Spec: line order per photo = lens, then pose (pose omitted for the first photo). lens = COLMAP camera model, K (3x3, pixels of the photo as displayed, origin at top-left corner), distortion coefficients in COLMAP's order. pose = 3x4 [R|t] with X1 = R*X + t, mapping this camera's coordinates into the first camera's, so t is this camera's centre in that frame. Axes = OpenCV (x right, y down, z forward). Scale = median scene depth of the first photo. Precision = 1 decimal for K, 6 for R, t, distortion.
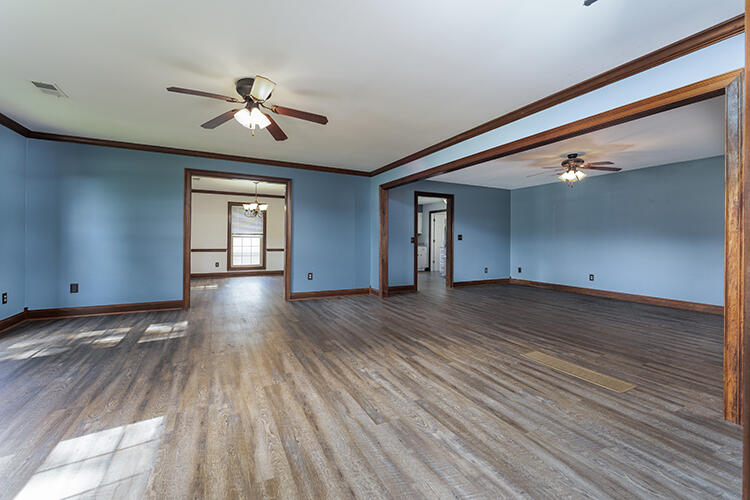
lens RADIAL K [[295.2, 0, 374.6], [0, 295.2, 237.7], [0, 0, 1]] dist [-0.000604, -0.000071]
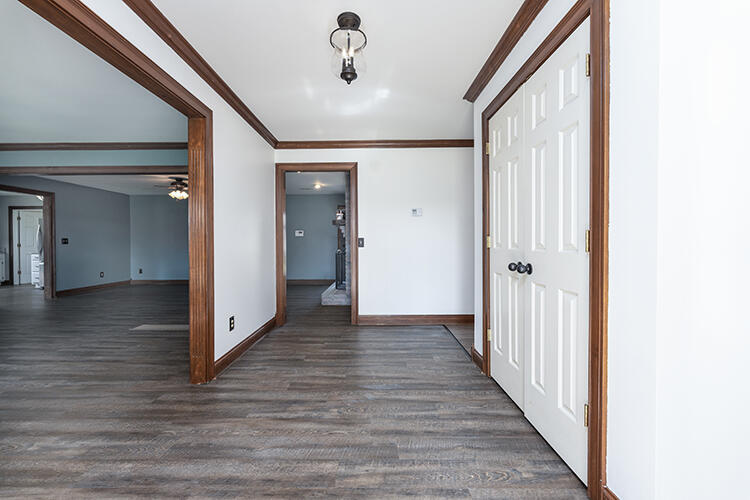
lens RADIAL K [[308.6, 0, 372.1], [0, 308.6, 245.6], [0, 0, 1]] dist [-0.000890, 0.000080]
pose [[0.482483, -0.019210, 0.875695, -0.214743], [0.002683, 0.999787, 0.020454, -0.010445], [-0.875901, -0.007519, 0.482432, -0.707634]]
